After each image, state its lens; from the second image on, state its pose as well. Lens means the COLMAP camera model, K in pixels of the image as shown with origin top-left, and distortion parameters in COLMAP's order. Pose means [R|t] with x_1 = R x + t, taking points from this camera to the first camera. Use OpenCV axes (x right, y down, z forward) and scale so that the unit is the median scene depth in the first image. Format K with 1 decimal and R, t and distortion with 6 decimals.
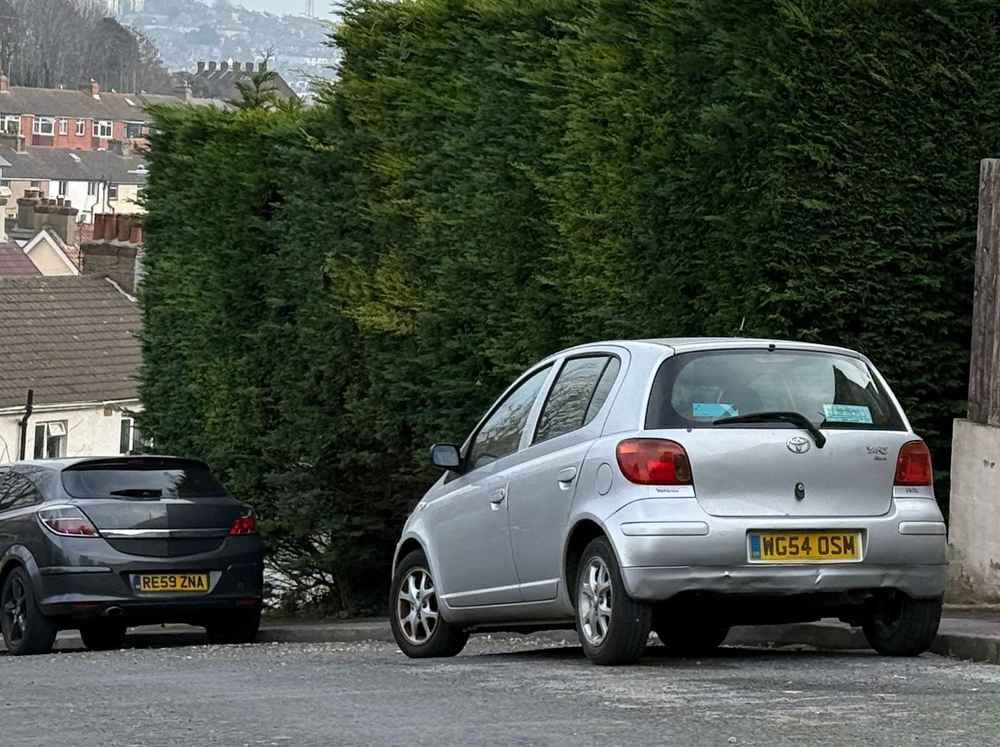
lens RADIAL K [[3565.5, 0, 500.0], [0, 3565.5, 373.5], [0, 0, 1]] dist [-0.307020, -2.308793]
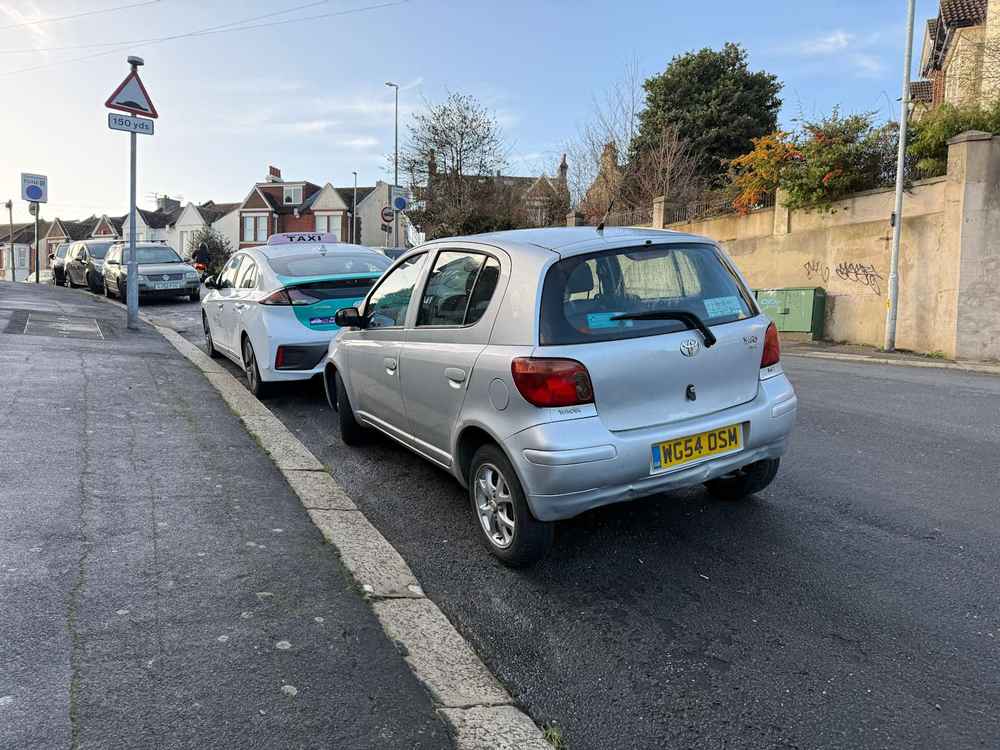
lens RADIAL K [[737.1, 0, 500.0], [0, 737.1, 375.0], [0, 0, 1]] dist [0.047621, -0.001903]
pose [[0.987979, -0.076507, 0.134328, 0.002532], [0.038241, 0.962892, 0.267163, -0.030128], [-0.149784, -0.258814, 0.954243, 0.807510]]
